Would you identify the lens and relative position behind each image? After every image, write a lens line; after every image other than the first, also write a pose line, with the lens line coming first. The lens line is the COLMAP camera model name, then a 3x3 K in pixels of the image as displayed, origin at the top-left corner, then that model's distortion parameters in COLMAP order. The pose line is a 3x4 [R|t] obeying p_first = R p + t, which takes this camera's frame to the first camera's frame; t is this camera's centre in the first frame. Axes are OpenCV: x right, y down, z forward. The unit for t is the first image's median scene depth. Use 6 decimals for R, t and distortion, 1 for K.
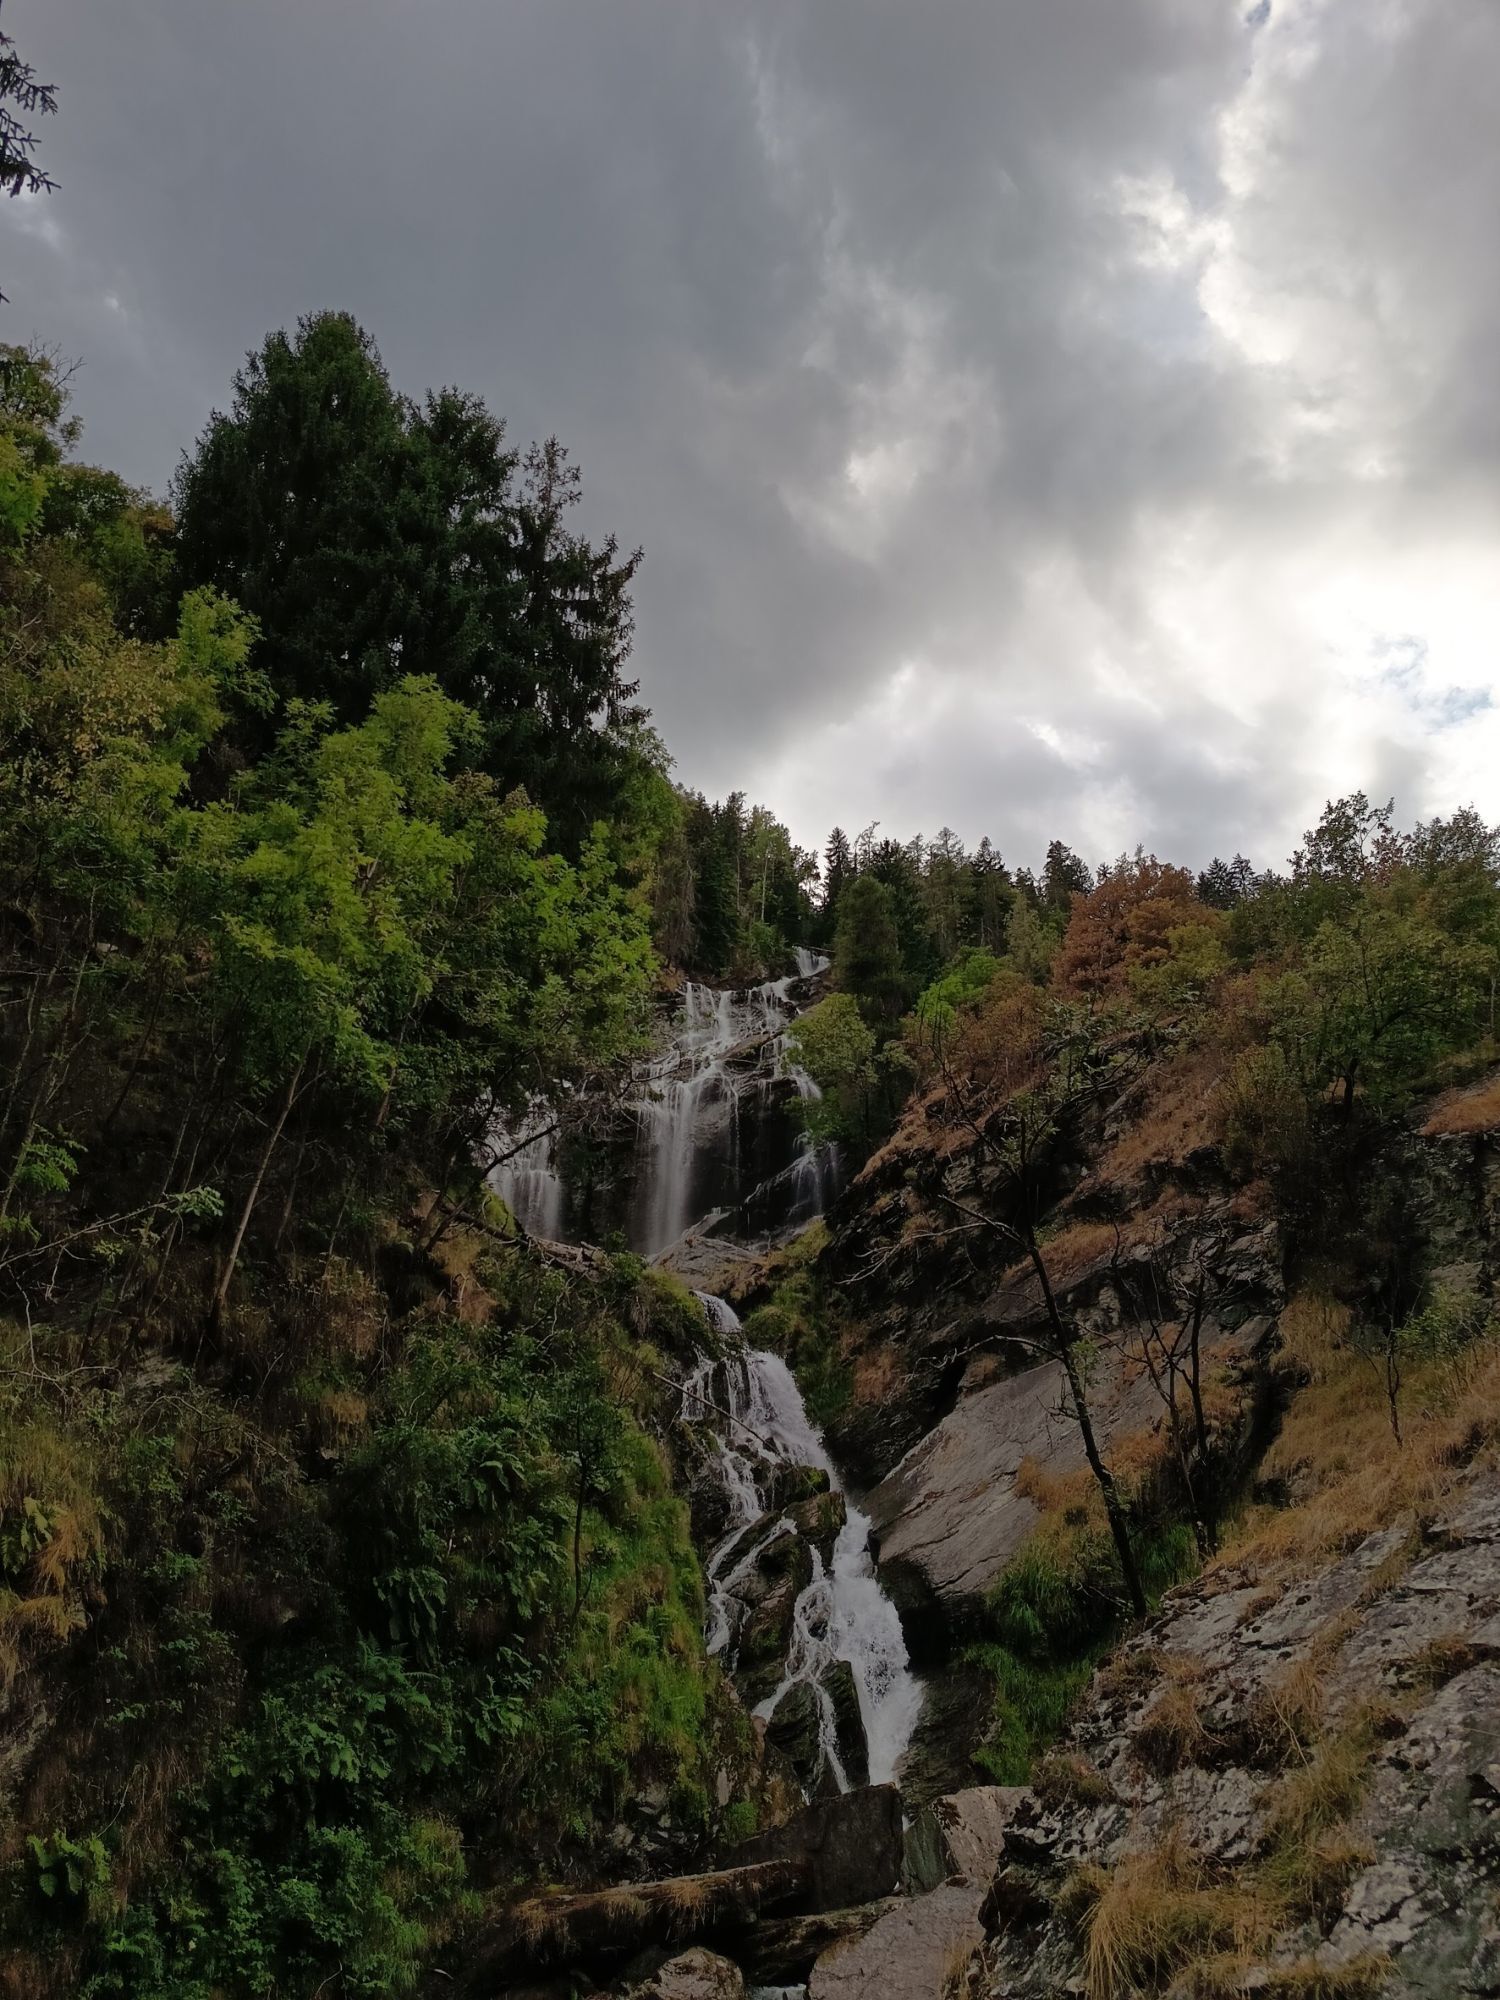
lens RADIAL K [[1379.5, 0, 750.0], [0, 1379.5, 1000.0], [0, 0, 1]] dist [0.078466, -0.125392]
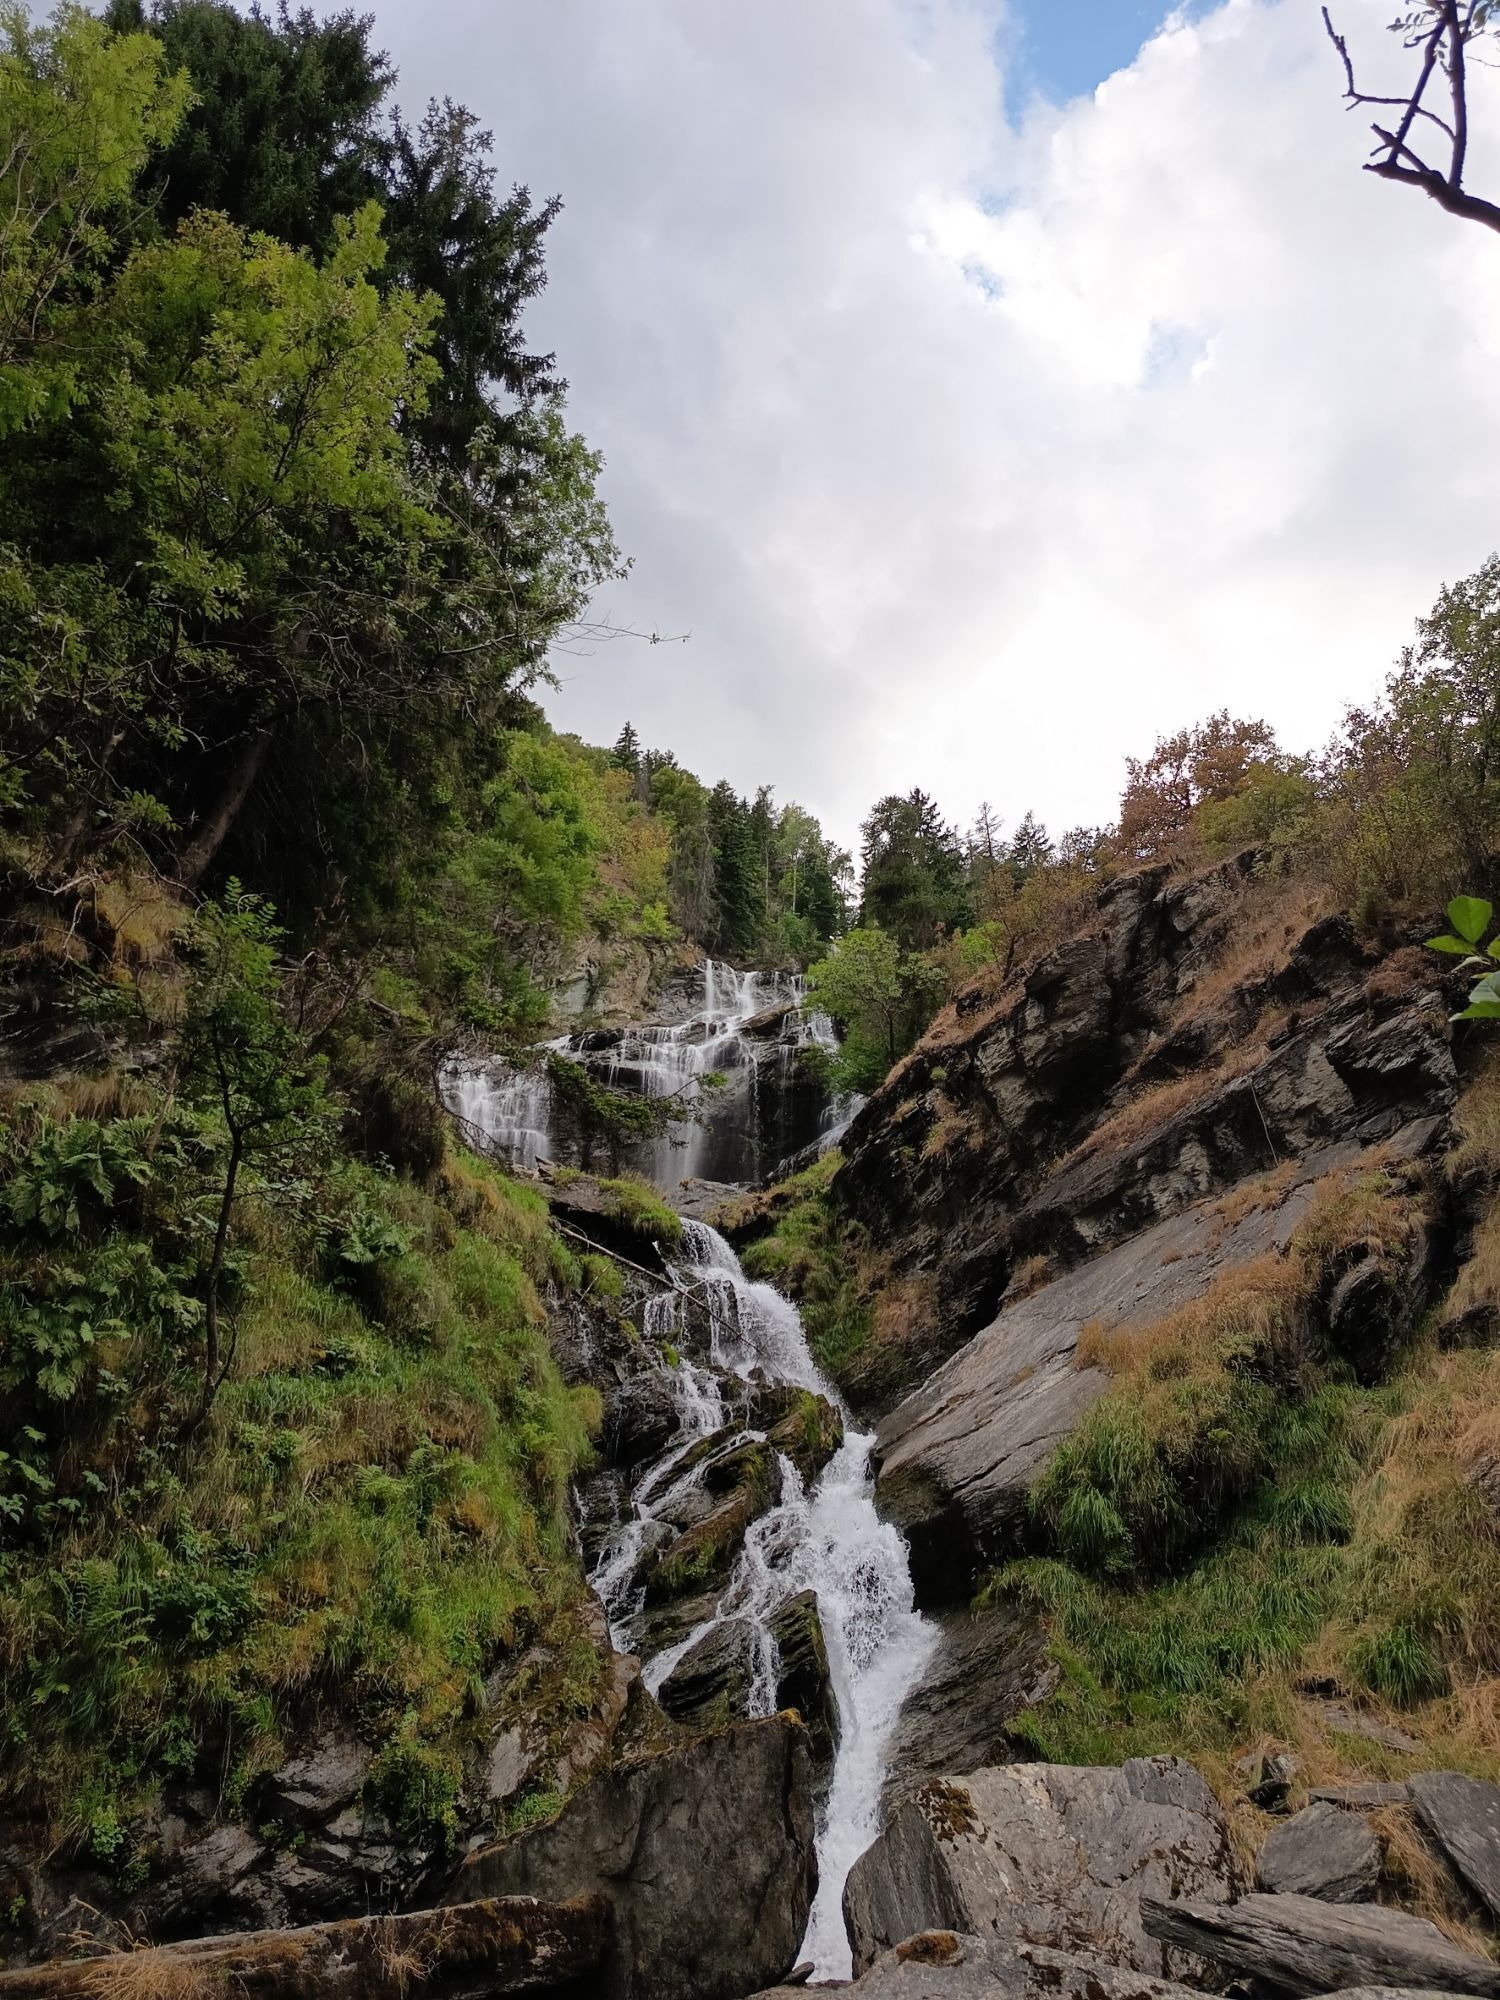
lens RADIAL K [[1372.7, 0, 766.8], [0, 1372.7, 1001.8], [0, 0, 1]] dist [0.076986, -0.096762]
pose [[0.999490, -0.021835, -0.023286, 0.046093], [0.020943, 0.999062, -0.037914, 0.153081], [0.024092, 0.037407, 0.999010, 0.241041]]
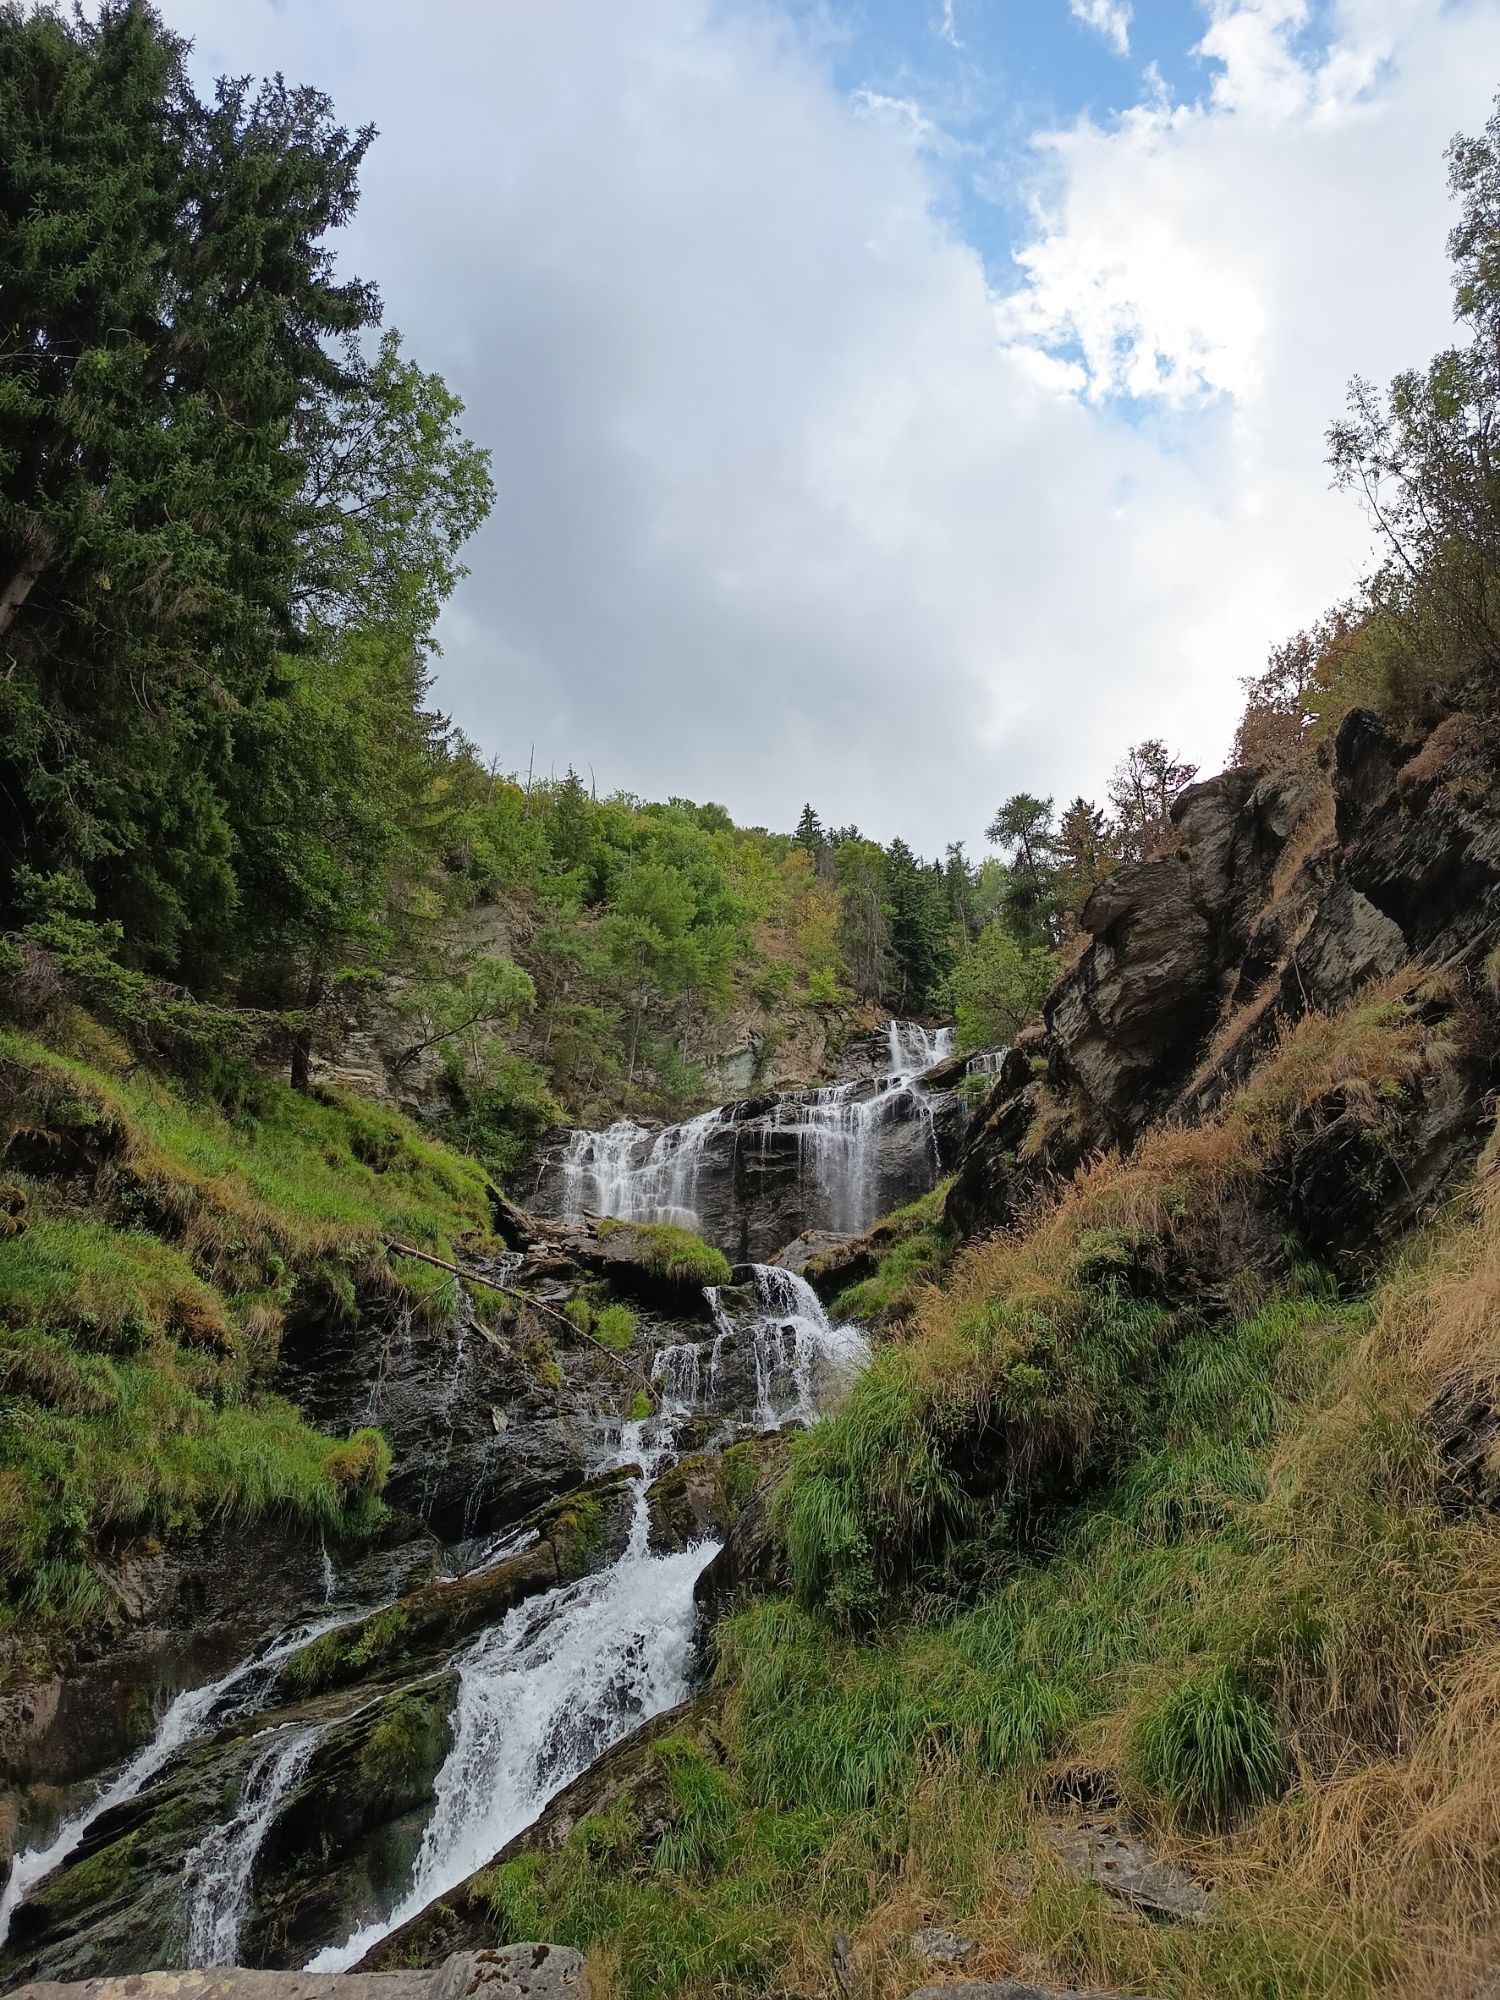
lens RADIAL K [[1379.5, 0, 750.0], [0, 1379.5, 1000.0], [0, 0, 1]] dist [0.078466, -0.125392]
pose [[0.961323, -0.168709, -0.217703, 0.183891], [0.142897, 0.981240, -0.129417, 0.224870], [0.235453, 0.093303, 0.967397, 0.390696]]
